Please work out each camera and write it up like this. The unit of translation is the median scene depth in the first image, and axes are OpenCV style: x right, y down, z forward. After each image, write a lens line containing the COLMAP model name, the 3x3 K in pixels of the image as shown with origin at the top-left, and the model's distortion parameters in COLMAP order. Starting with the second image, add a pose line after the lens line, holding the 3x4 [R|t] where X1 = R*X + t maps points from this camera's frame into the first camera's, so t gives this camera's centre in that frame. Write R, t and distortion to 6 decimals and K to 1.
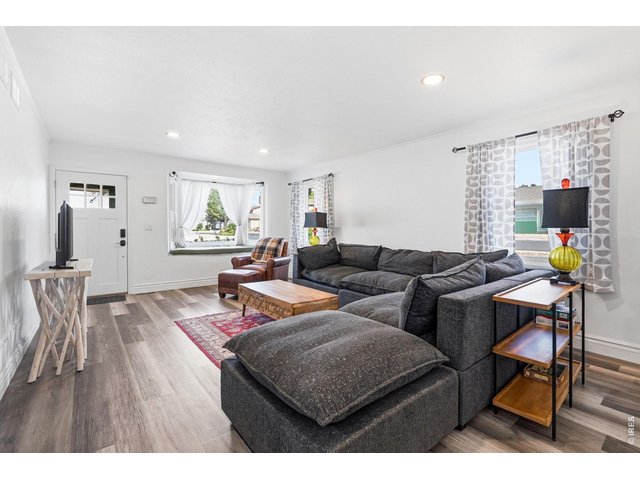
lens RADIAL K [[292.0, 0, 317.6], [0, 292.0, 231.9], [0, 0, 1]] dist [-0.000775, 0.000197]
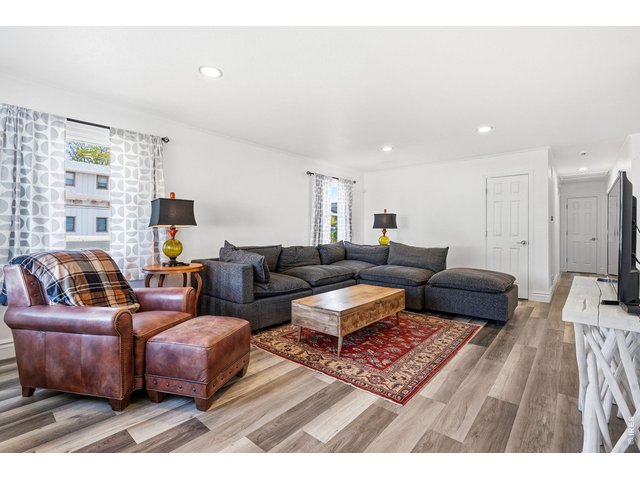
lens RADIAL K [[292.0, 0, 317.6], [0, 292.0, 231.9], [0, 0, 1]] dist [-0.000775, 0.000197]
pose [[-0.171639, -0.018412, 0.984988, -0.983874], [-0.004899, 0.999829, 0.017836, -0.017520], [-0.985148, -0.001764, -0.171700, 1.248864]]
